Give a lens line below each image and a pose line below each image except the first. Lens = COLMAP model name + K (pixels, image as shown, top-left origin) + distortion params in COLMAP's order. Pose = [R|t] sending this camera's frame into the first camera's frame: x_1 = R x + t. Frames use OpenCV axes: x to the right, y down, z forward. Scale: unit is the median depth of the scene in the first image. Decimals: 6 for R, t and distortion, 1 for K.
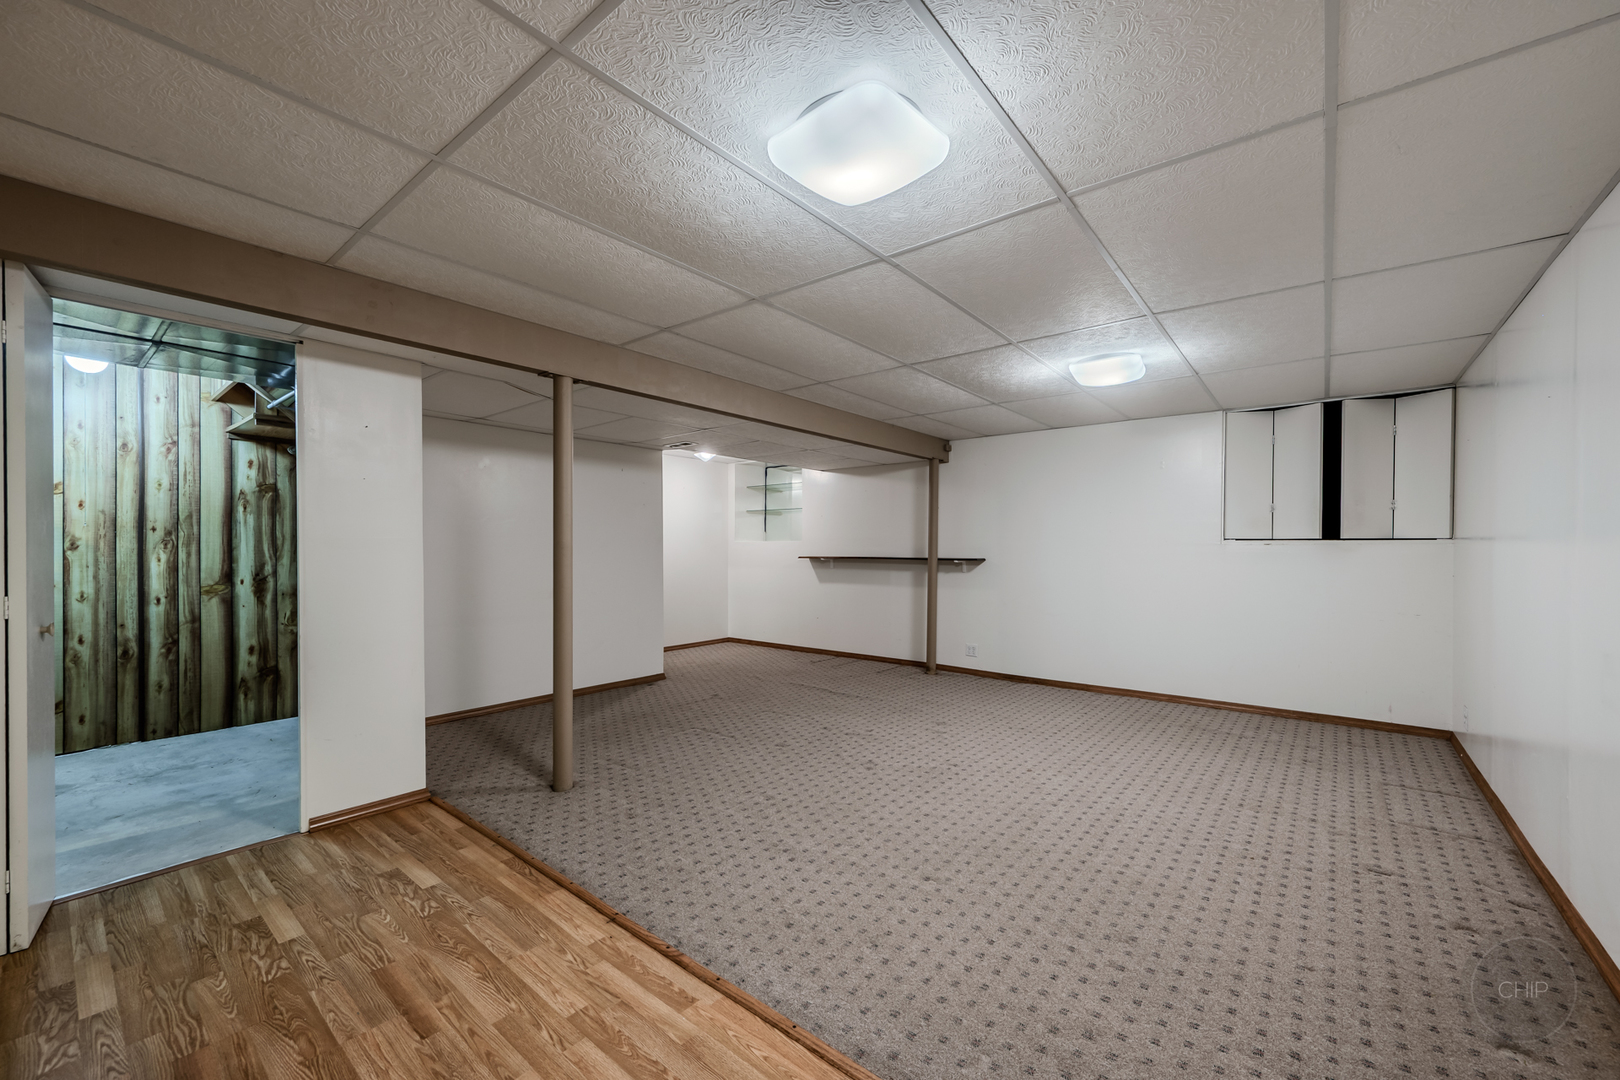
lens RADIAL K [[638.1, 0, 814.6], [0, 638.1, 550.3], [0, 0, 1]] dist [0.000974, -0.000118]
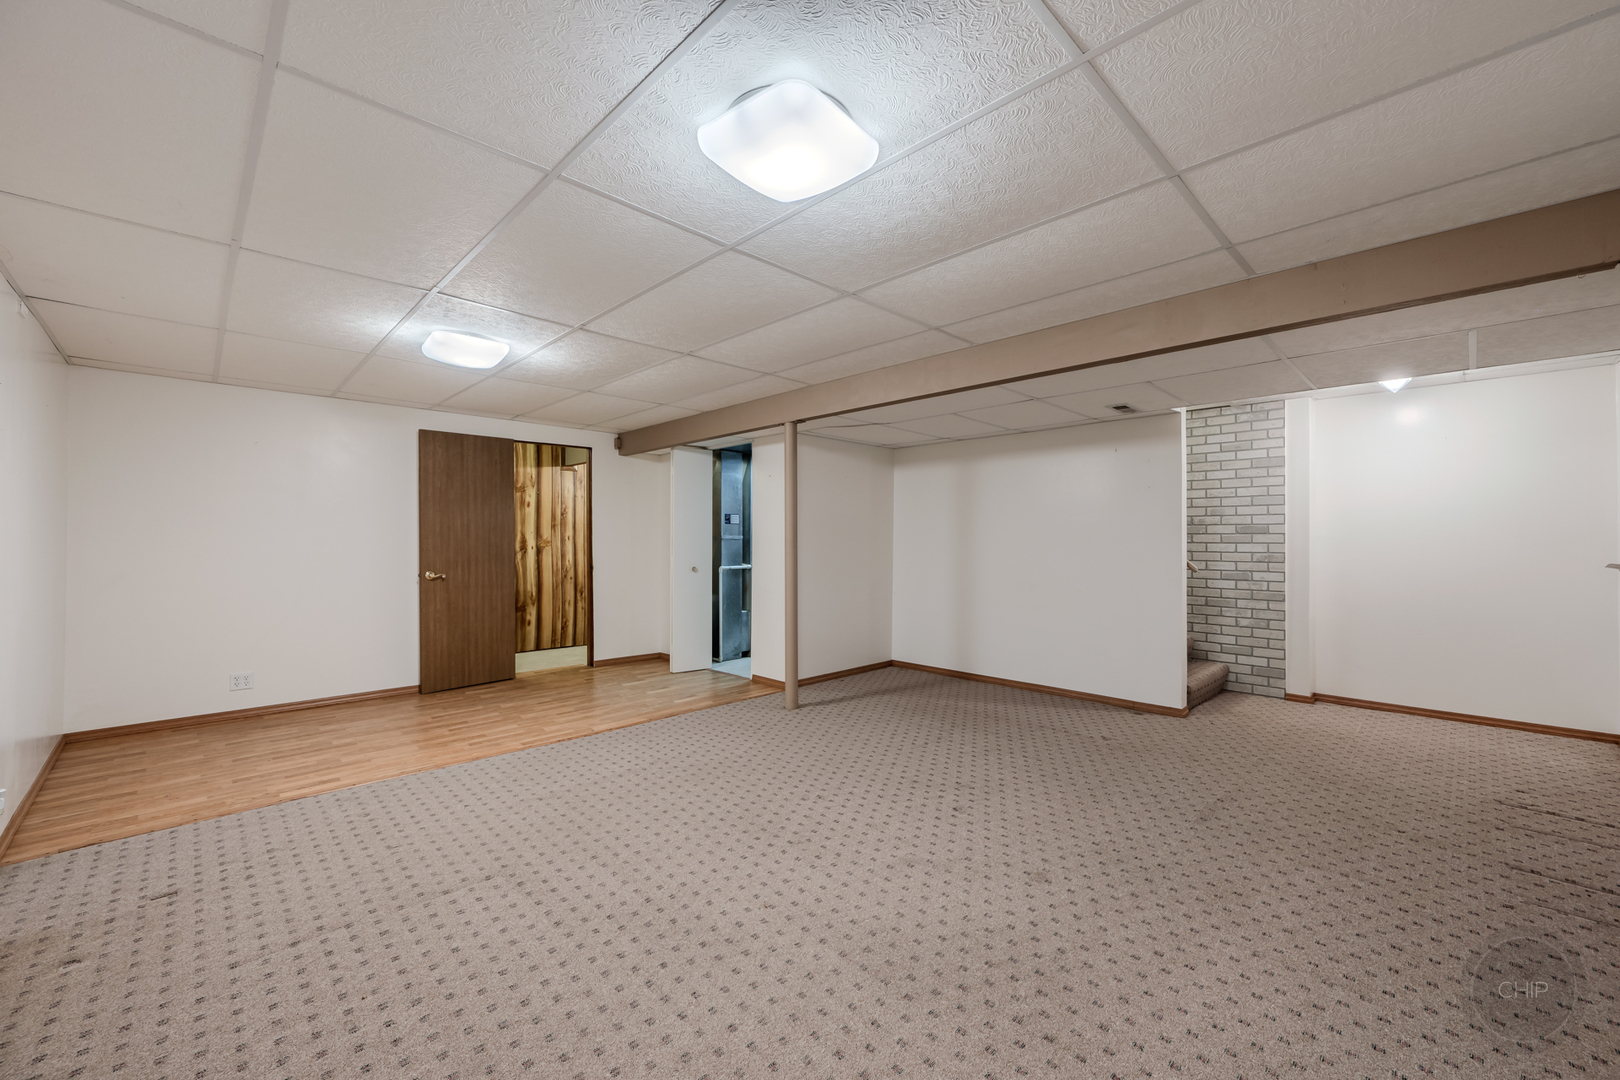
lens RADIAL K [[638.1, 0, 816.7], [0, 638.1, 536.8], [0, 0, 1]] dist [0.000974, -0.000118]
pose [[-0.113604, -0.008124, -0.993493, 1.283390], [-0.005806, 0.999955, -0.007513, -0.003687], [0.993509, 0.004915, -0.113646, 1.522445]]
